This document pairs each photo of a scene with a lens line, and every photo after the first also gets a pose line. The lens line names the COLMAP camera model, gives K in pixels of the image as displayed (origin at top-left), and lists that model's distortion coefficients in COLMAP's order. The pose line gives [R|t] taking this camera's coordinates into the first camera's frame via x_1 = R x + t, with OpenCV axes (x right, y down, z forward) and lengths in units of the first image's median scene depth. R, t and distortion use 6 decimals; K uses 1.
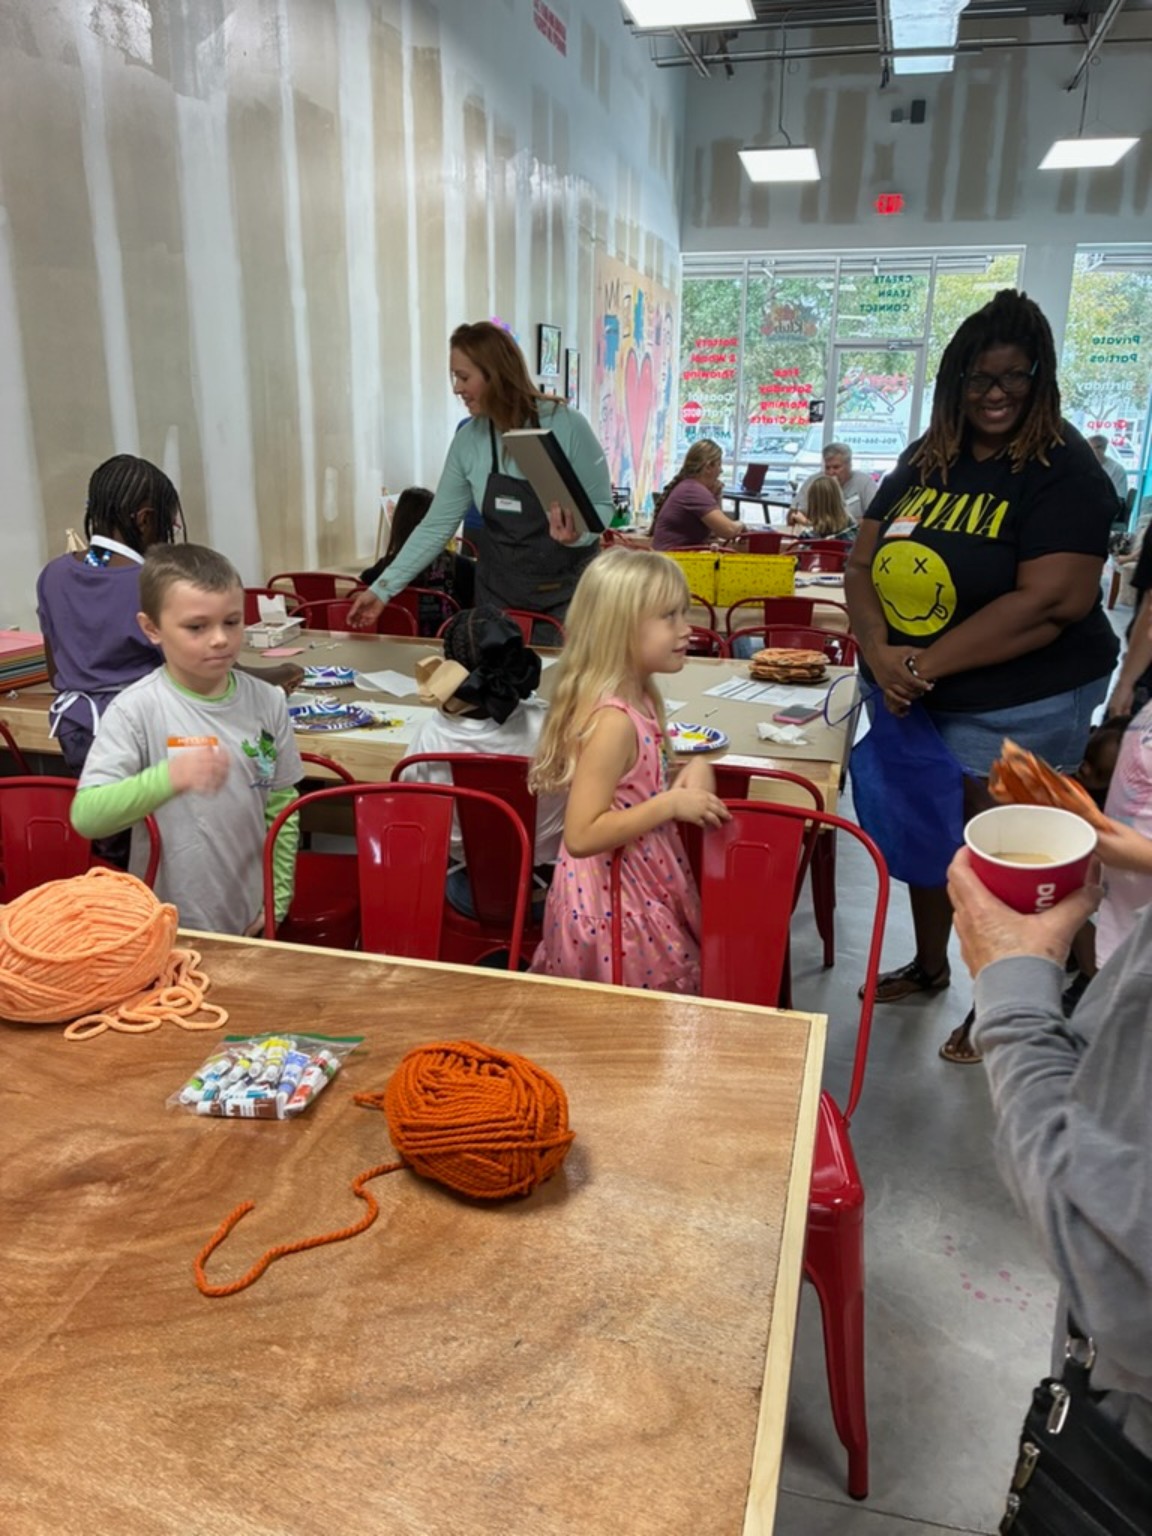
lens RADIAL K [[1168.1, 0, 576.0], [0, 1168.1, 768.0], [0, 0, 1]] dist [0.024494, -0.031099]
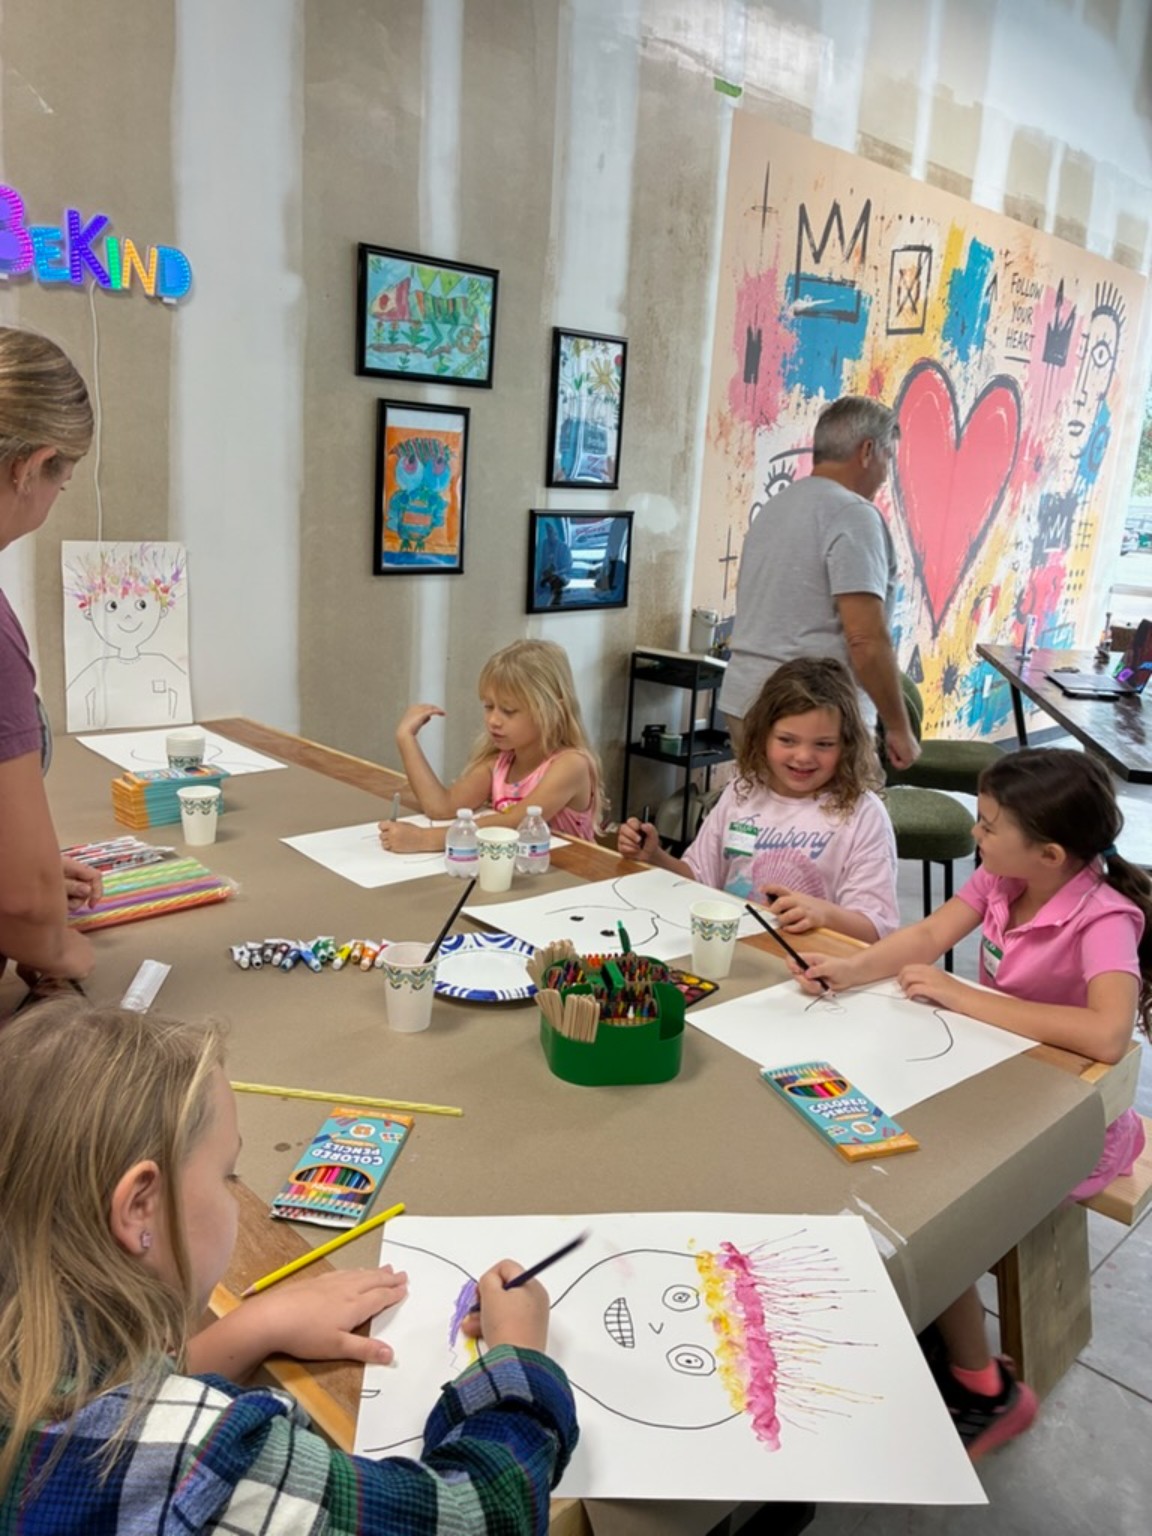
lens RADIAL K [[1168.1, 0, 576.0], [0, 1168.1, 768.0], [0, 0, 1]] dist [0.024494, -0.031099]
pose [[0.859365, 0.169794, -0.482350, 0.167458], [-0.194931, 0.980815, -0.002033, -0.149332], [0.472751, 0.095772, 0.875976, 0.477580]]
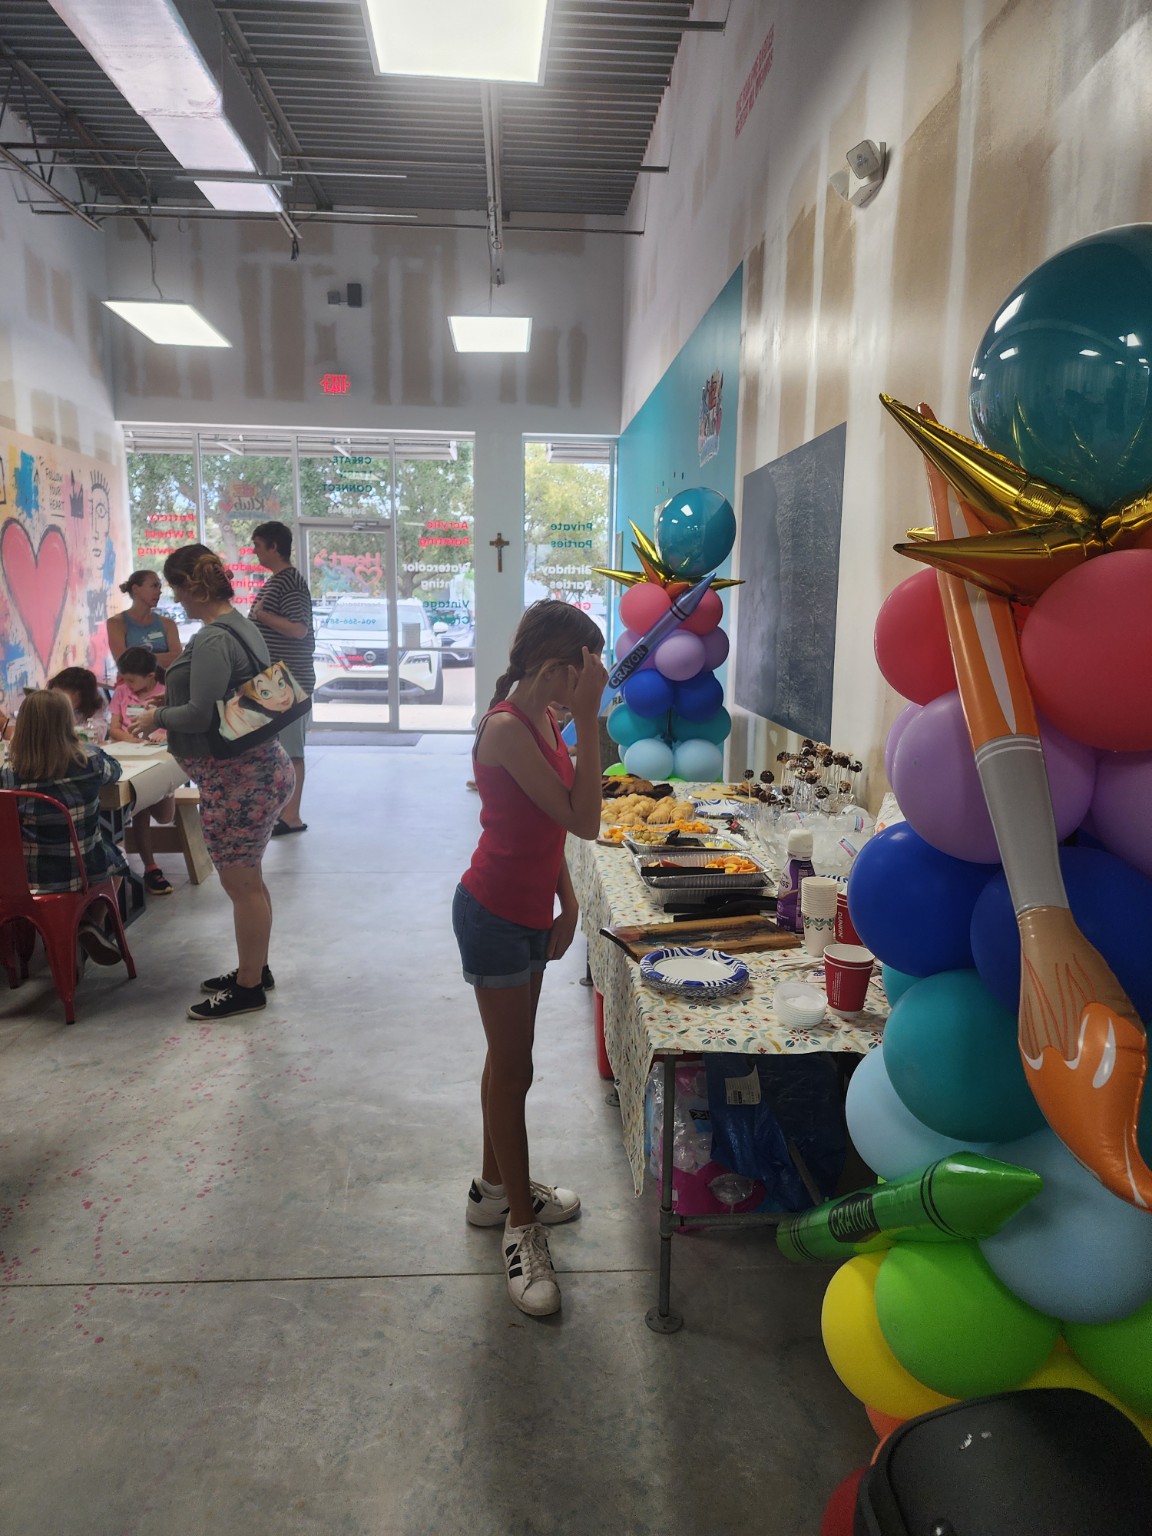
lens RADIAL K [[1023.8, 0, 576.0], [0, 1023.8, 768.0], [0, 0, 1]] dist [0.030074, -0.028398]
pose [[0.948082, -0.048317, 0.314335, 0.173522], [0.085554, 0.990705, -0.105760, -0.060145], [-0.306303, 0.127161, 0.943403, 0.178747]]
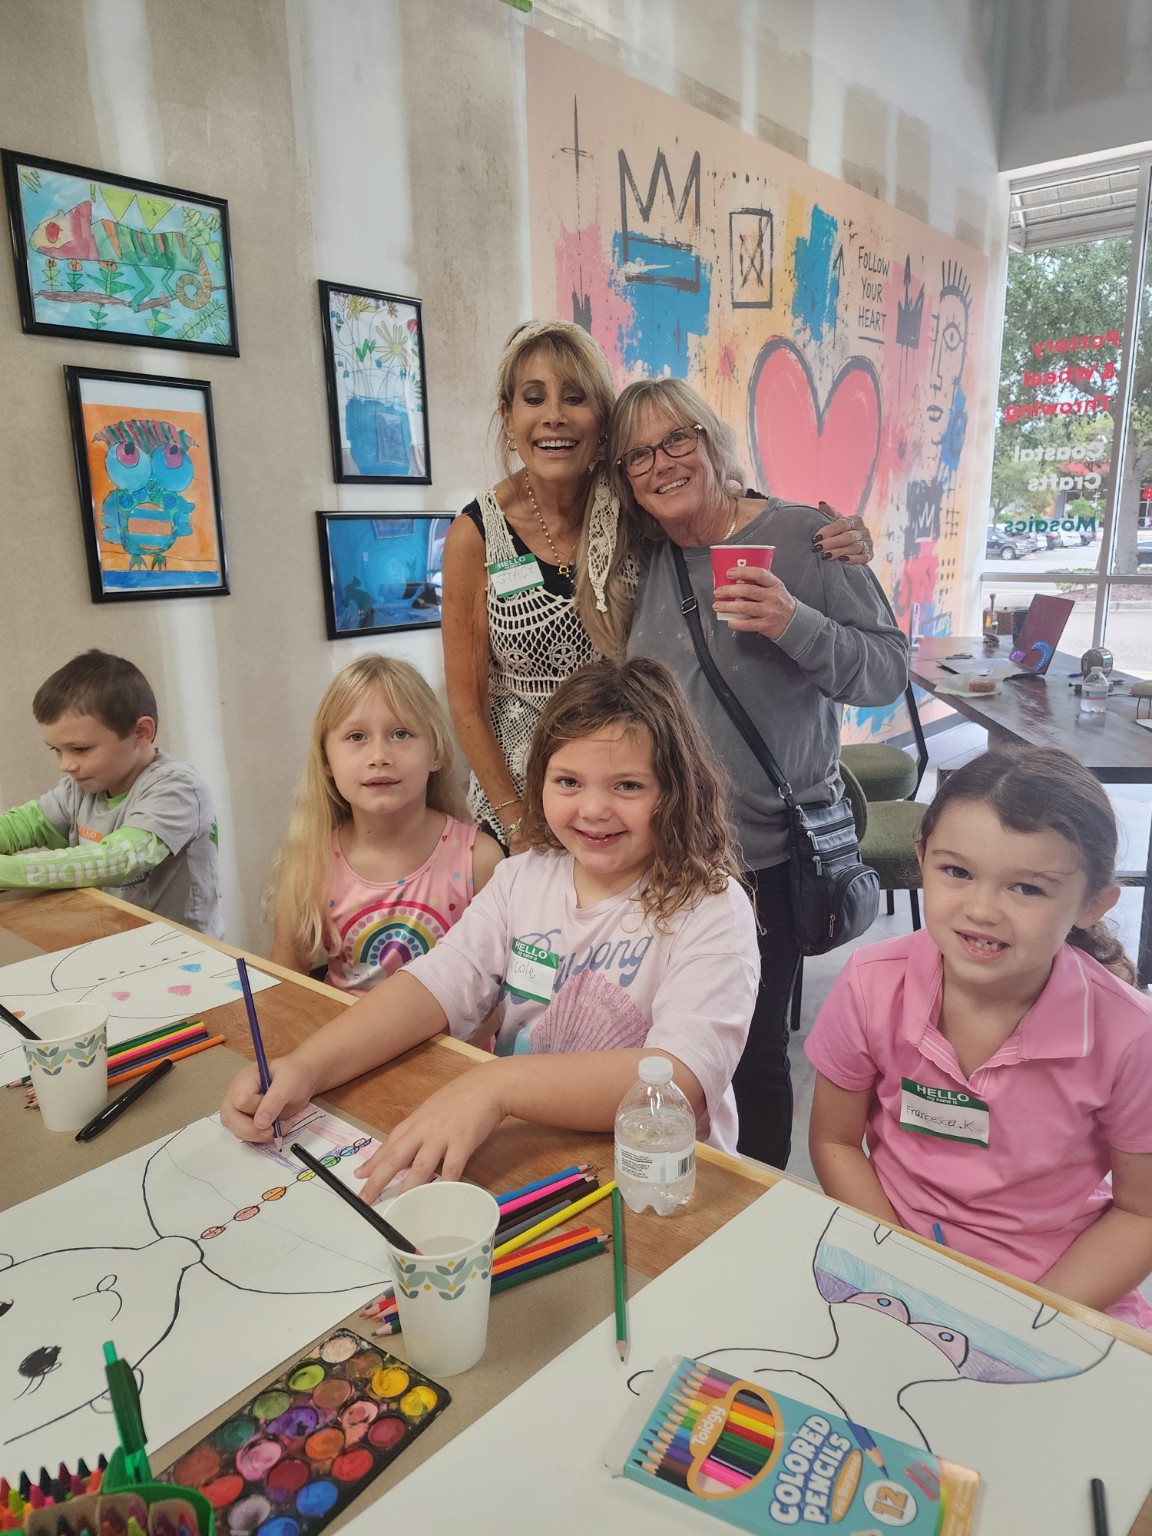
lens RADIAL K [[1023.8, 0, 576.0], [0, 1023.8, 768.0], [0, 0, 1]] dist [0.030074, -0.028398]
pose [[0.900012, 0.075874, -0.429209, 0.143880], [-0.099003, 0.994579, -0.031782, -0.158899], [0.424471, 0.071097, 0.902646, 0.568255]]
